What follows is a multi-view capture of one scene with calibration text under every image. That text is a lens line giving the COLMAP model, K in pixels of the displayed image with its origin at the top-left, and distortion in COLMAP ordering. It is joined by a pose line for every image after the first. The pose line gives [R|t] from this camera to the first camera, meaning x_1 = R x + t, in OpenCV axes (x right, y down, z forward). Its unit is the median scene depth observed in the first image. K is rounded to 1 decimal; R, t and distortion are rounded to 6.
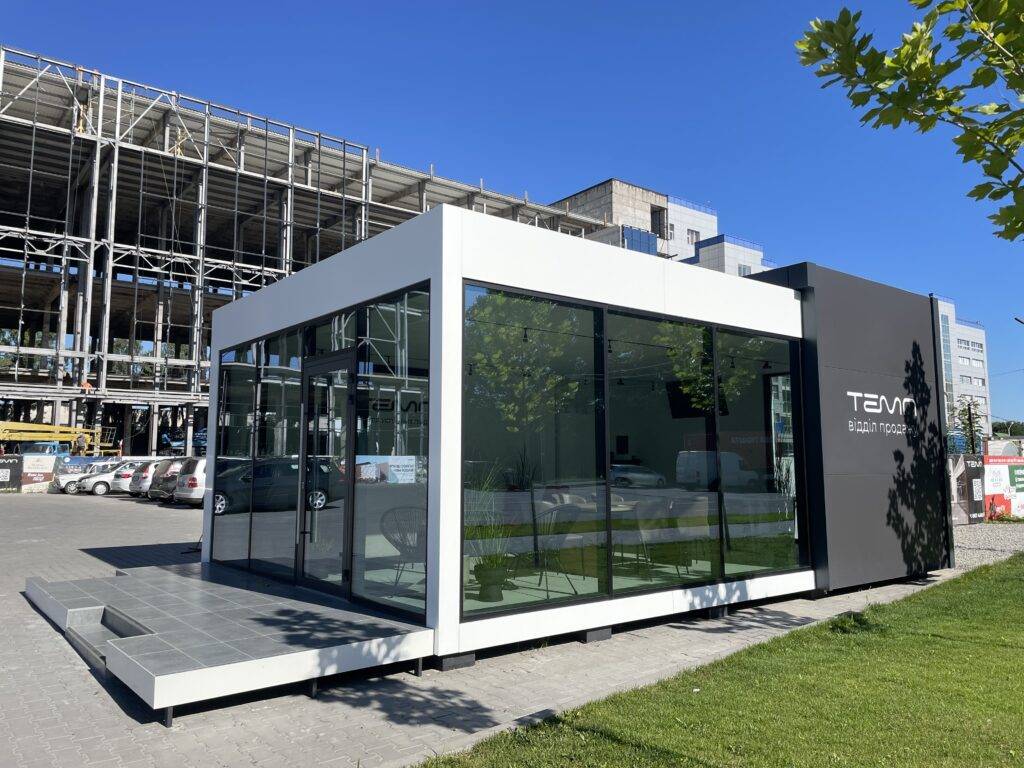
lens RADIAL K [[775.3, 0, 536.9], [0, 775.3, 381.5], [0, 0, 1]] dist [0.038777, -0.007131]
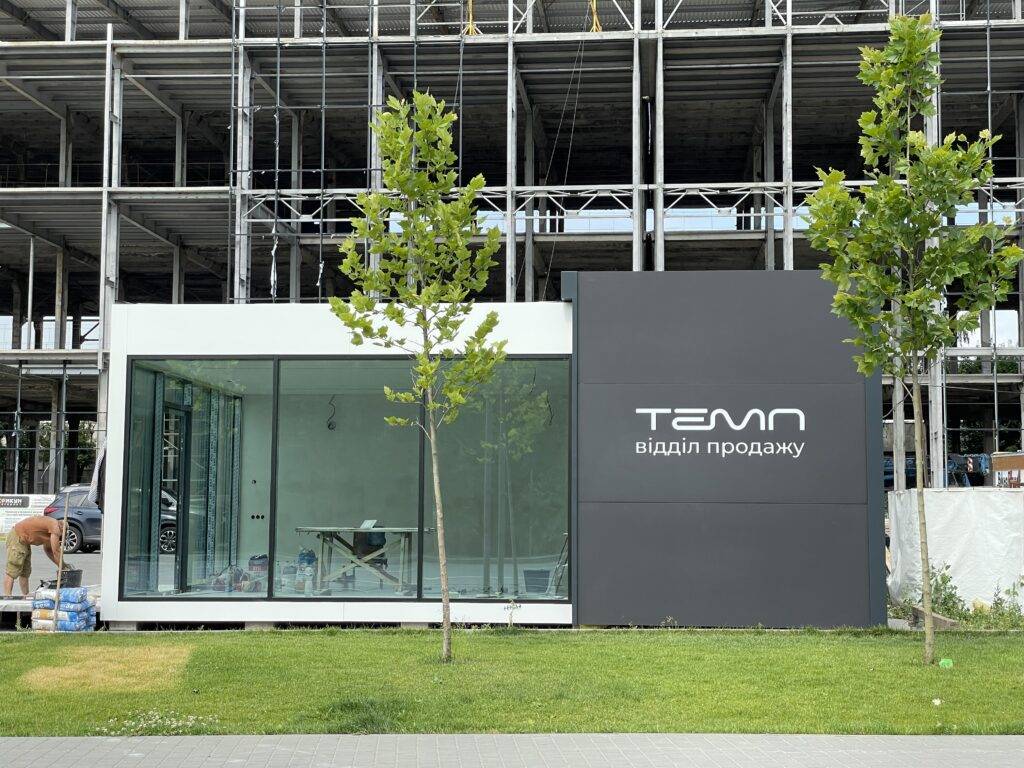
lens RADIAL K [[1534.4, 0, 512.0], [0, 1534.4, 384.0], [0, 0, 1]] dist [0.159241, -0.002857]
pose [[0.724005, -0.050850, -0.687917, 1.391390], [0.063053, 0.997983, -0.007410, -0.010031], [0.686906, -0.038011, 0.725751, -0.325299]]
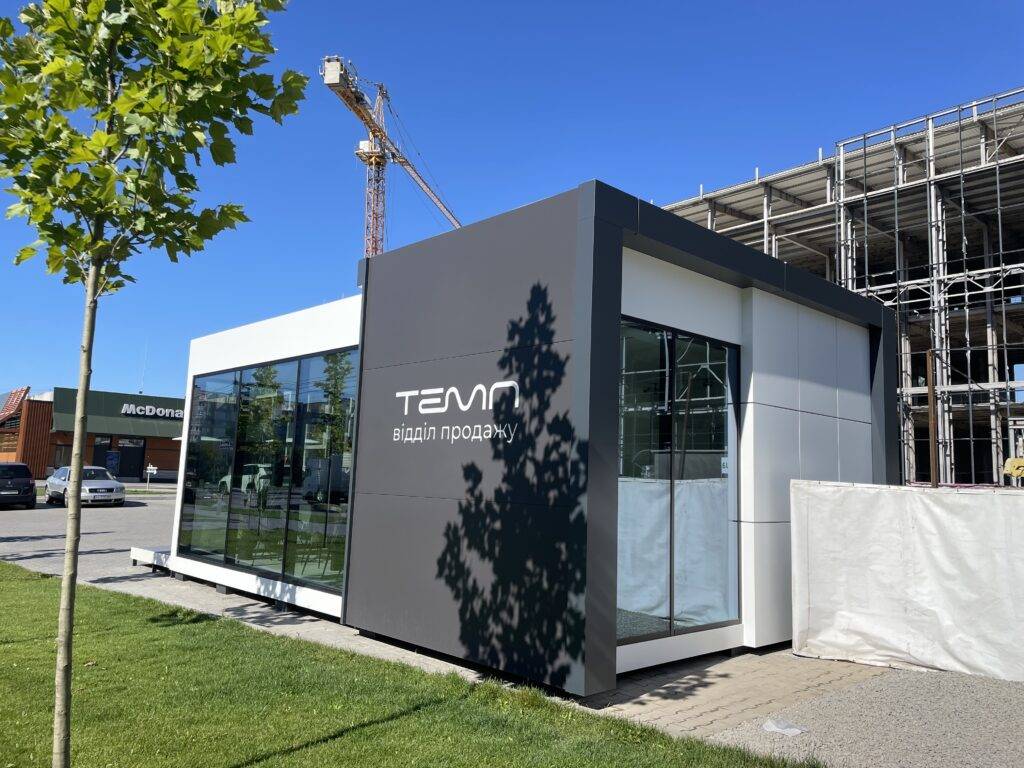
lens RADIAL K [[775.3, 0, 536.9], [0, 775.3, 381.5], [0, 0, 1]] dist [0.038777, -0.007131]
pose [[0.092424, -0.116215, -0.988915, 1.126720], [0.072942, 0.991287, -0.109676, 0.093857], [0.993044, -0.061997, 0.100095, 0.997123]]
